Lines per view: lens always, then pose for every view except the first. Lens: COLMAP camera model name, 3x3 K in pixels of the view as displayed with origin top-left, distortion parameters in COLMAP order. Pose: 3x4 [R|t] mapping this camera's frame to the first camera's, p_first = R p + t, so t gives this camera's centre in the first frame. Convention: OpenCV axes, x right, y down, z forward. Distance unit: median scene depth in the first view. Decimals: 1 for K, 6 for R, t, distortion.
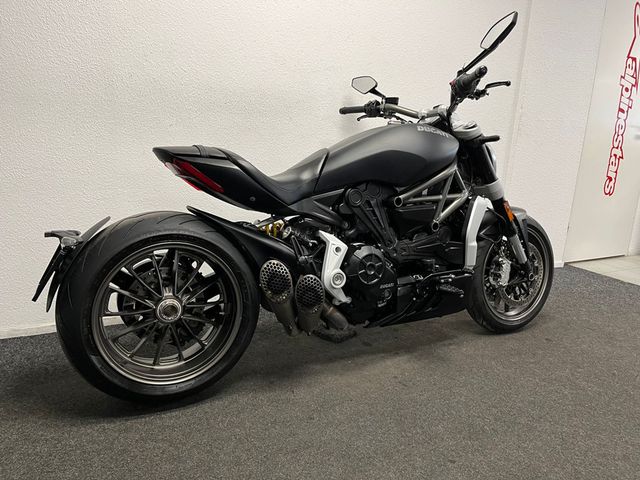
lens RADIAL K [[467.2, 0, 320.0], [0, 467.2, 240.0], [0, 0, 1]] dist [0.038864, -0.005826]
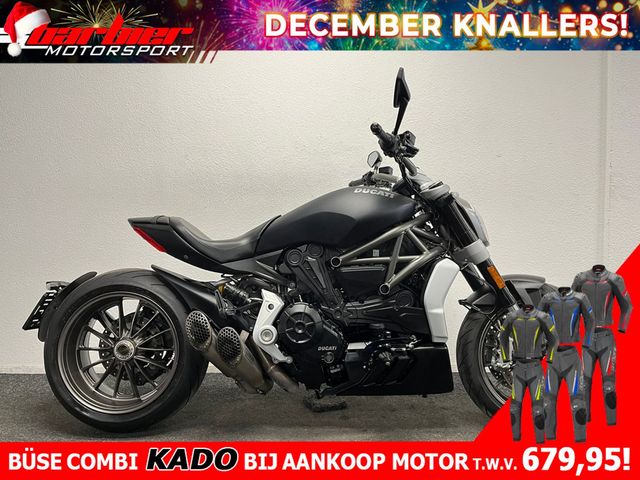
lens RADIAL K [[467.2, 0, 320.0], [0, 467.2, 240.0], [0, 0, 1]] dist [0.038864, -0.005826]
pose [[0.892171, -0.035700, -0.450284, 0.560804], [-0.056485, 0.980229, -0.189633, 0.060926], [0.448152, 0.194620, 0.872515, 0.095948]]
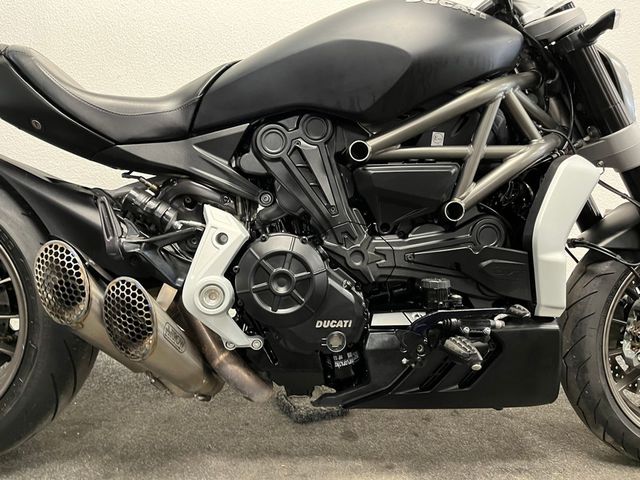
lens RADIAL K [[467.2, 0, 320.0], [0, 467.2, 240.0], [0, 0, 1]] dist [0.038864, -0.005826]
pose [[0.924844, 0.044526, -0.377732, 0.301889], [-0.083017, 0.992810, -0.086232, 0.052628], [0.371176, 0.111109, 0.921891, 0.519205]]
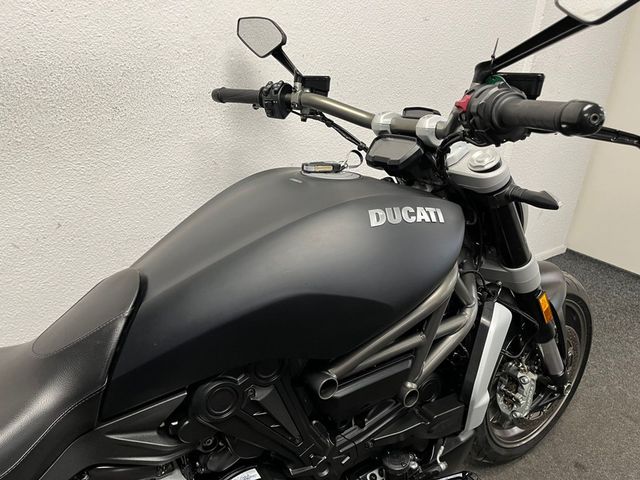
lens RADIAL K [[480.7, 0, 320.8], [0, 480.7, 262.9], [0, 0, 1]] dist [0.044557, -0.000337]
pose [[0.995056, -0.061255, 0.078174, 0.127581], [0.039221, 0.965529, 0.257324, -0.289390], [-0.091241, -0.252986, 0.963158, 0.577904]]
